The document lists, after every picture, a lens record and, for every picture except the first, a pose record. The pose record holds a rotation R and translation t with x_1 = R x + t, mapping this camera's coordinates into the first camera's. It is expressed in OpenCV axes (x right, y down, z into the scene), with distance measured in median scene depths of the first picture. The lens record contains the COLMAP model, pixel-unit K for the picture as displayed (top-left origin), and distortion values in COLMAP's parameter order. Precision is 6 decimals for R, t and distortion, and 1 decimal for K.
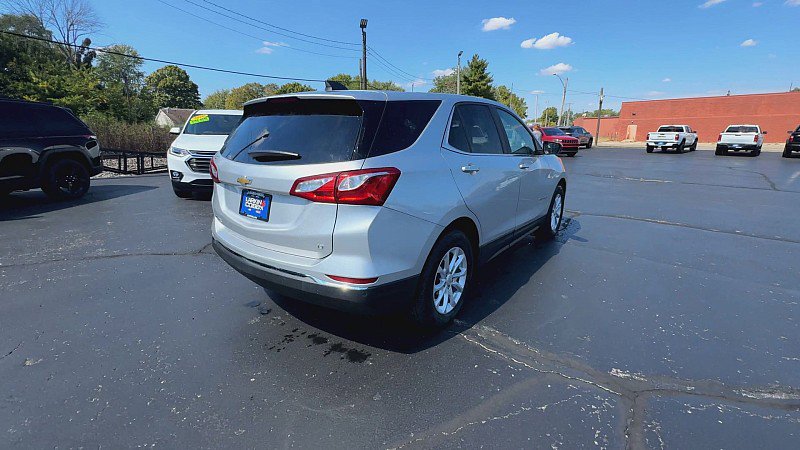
lens RADIAL K [[358.5, 0, 400.8], [0, 358.5, 224.7], [0, 0, 1]] dist [-0.001901, 0.000076]
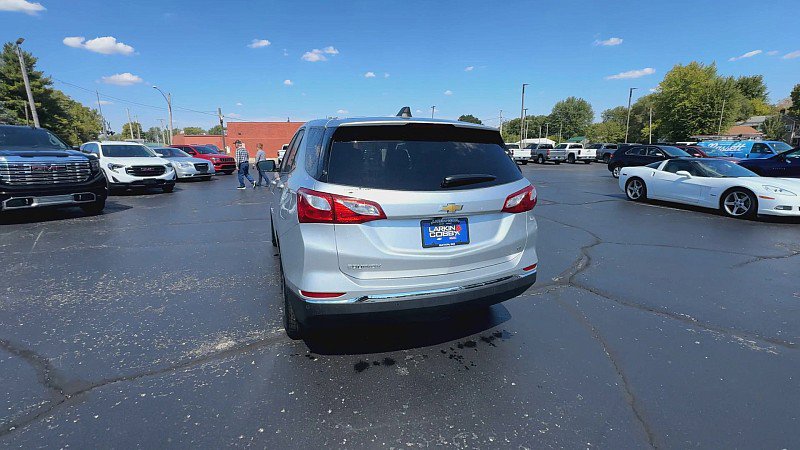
lens RADIAL K [[358.5, 0, 401.8], [0, 358.5, 225.5], [0, 0, 1]] dist [-0.001901, 0.000076]
pose [[0.526227, -0.179773, 0.831124, -1.225369], [0.215698, 0.973650, 0.074032, -0.164479], [-0.822532, 0.140314, 0.551138, 0.532386]]
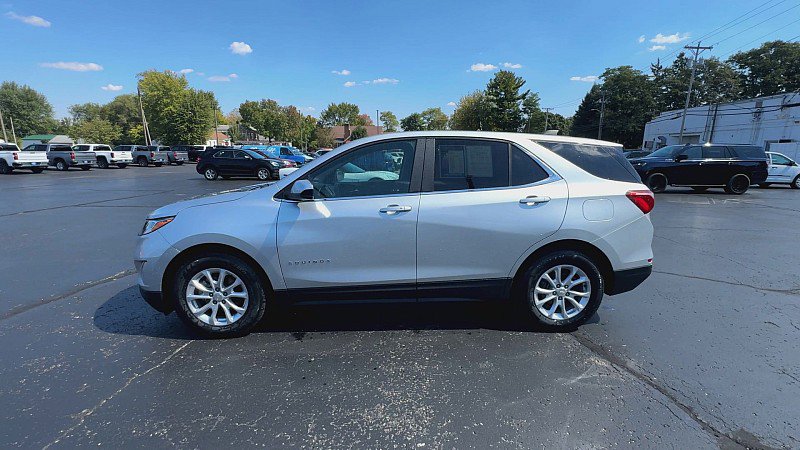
lens RADIAL K [[358.5, 0, 399.4], [0, 358.5, 221.8], [0, 0, 1]] dist [-0.001901, 0.000076]
pose [[-0.641462, -0.152850, 0.751773, -1.020849], [0.188817, 0.918348, 0.347829, -0.742921], [-0.743555, 0.365067, -0.560225, 2.589299]]
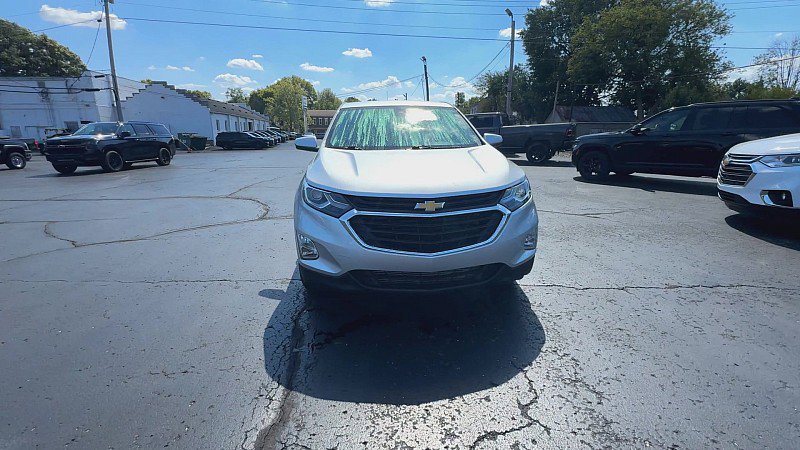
lens RADIAL K [[358.5, 0, 400.7], [0, 358.5, 230.0], [0, 0, 1]] dist [-0.001901, 0.000076]
pose [[-0.727437, 0.180040, -0.662134, 1.499544], [-0.169629, 0.887829, 0.427768, -0.755683], [0.664877, 0.423491, -0.615299, 3.030544]]
